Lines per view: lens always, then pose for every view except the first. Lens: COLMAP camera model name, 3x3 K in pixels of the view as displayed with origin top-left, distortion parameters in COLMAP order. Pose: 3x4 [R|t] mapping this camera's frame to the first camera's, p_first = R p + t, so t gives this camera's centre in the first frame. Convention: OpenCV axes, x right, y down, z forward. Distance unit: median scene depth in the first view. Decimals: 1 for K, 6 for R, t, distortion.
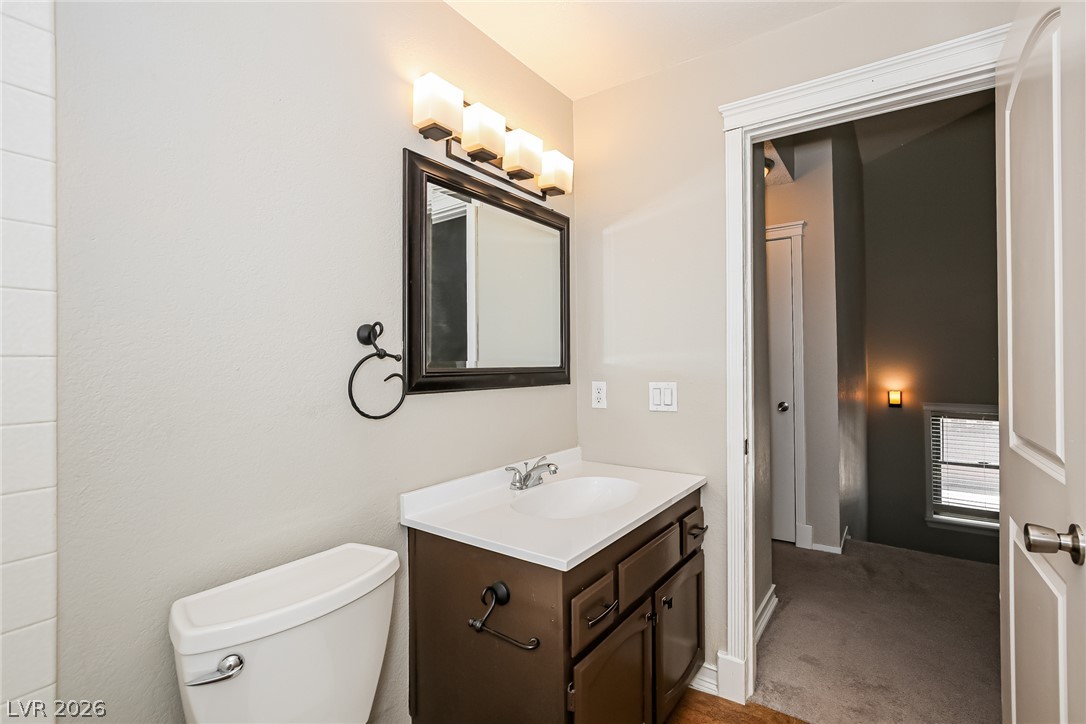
lens RADIAL K [[494.9, 0, 542.2], [0, 494.9, 360.2], [0, 0, 1]] dist [-0.000623, 0.000319]
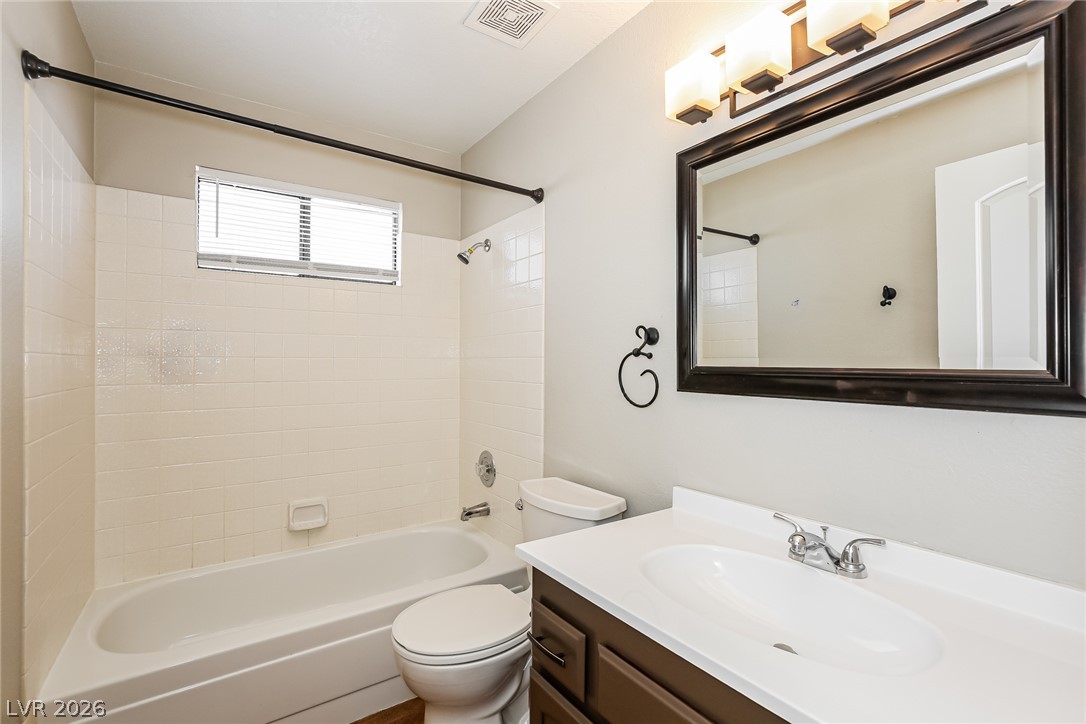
lens RADIAL K [[494.9, 0, 544.4], [0, 494.9, 366.0], [0, 0, 1]] dist [-0.000623, 0.000319]
pose [[-0.311001, 0.004661, -0.950398, 0.767094], [0.002016, 0.999989, 0.004244, 0.011185], [0.950408, -0.000596, -0.311007, 1.022537]]
